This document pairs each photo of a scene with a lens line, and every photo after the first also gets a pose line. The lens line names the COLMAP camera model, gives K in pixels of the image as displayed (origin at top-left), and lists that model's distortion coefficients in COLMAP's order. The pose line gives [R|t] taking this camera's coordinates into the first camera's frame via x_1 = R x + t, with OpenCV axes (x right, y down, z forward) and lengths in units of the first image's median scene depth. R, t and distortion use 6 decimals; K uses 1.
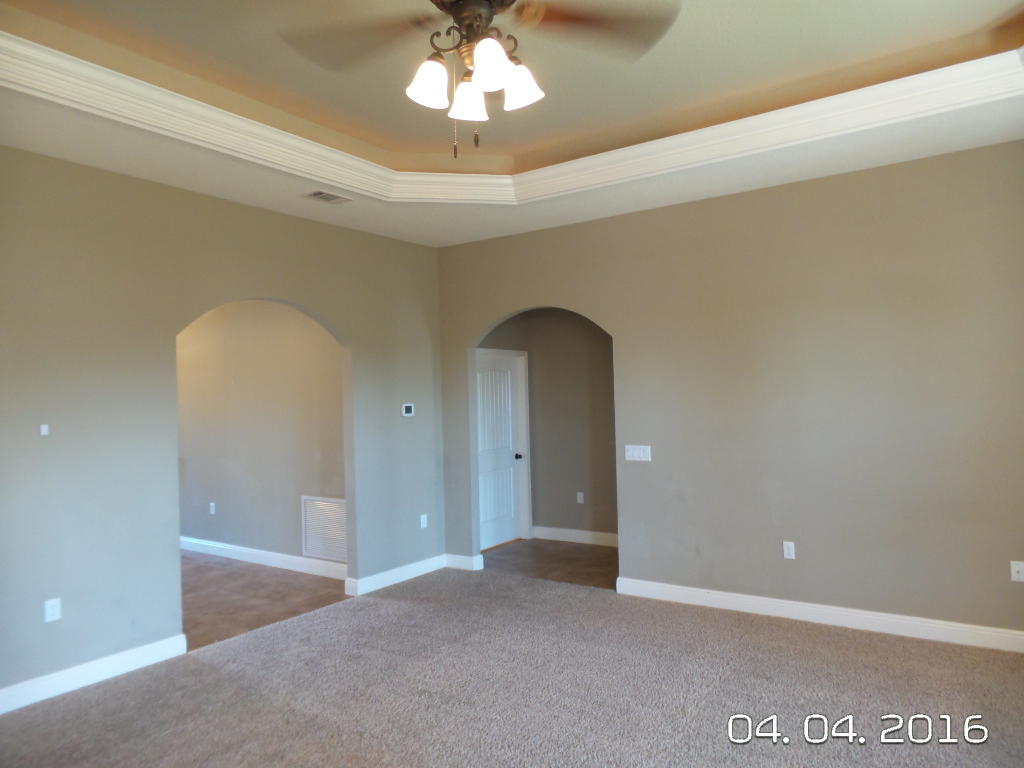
lens RADIAL K [[692.6, 0, 513.8], [0, 692.6, 393.5], [0, 0, 1]] dist [-0.003195, 0.002001]
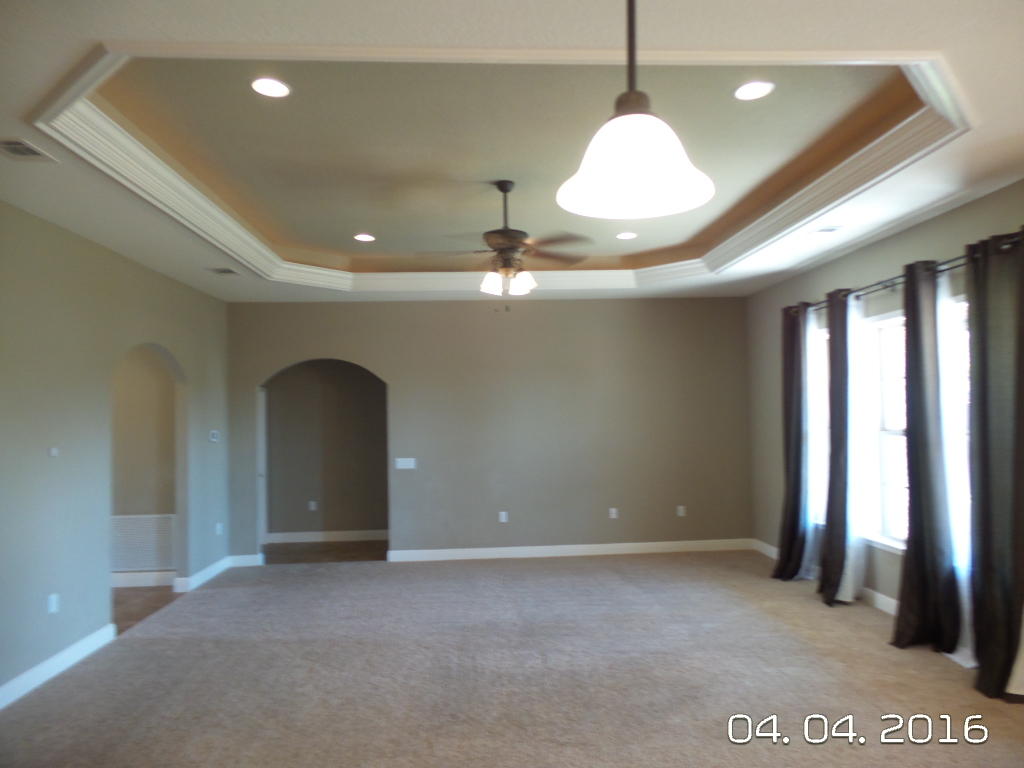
lens RADIAL K [[692.6, 0, 513.8], [0, 692.6, 393.5], [0, 0, 1]] dist [-0.003195, 0.002001]
pose [[0.791030, 0.028853, 0.611097, -0.557433], [-0.004460, 0.999133, -0.041401, -0.002697], [-0.611762, 0.030024, 0.790472, -0.316986]]
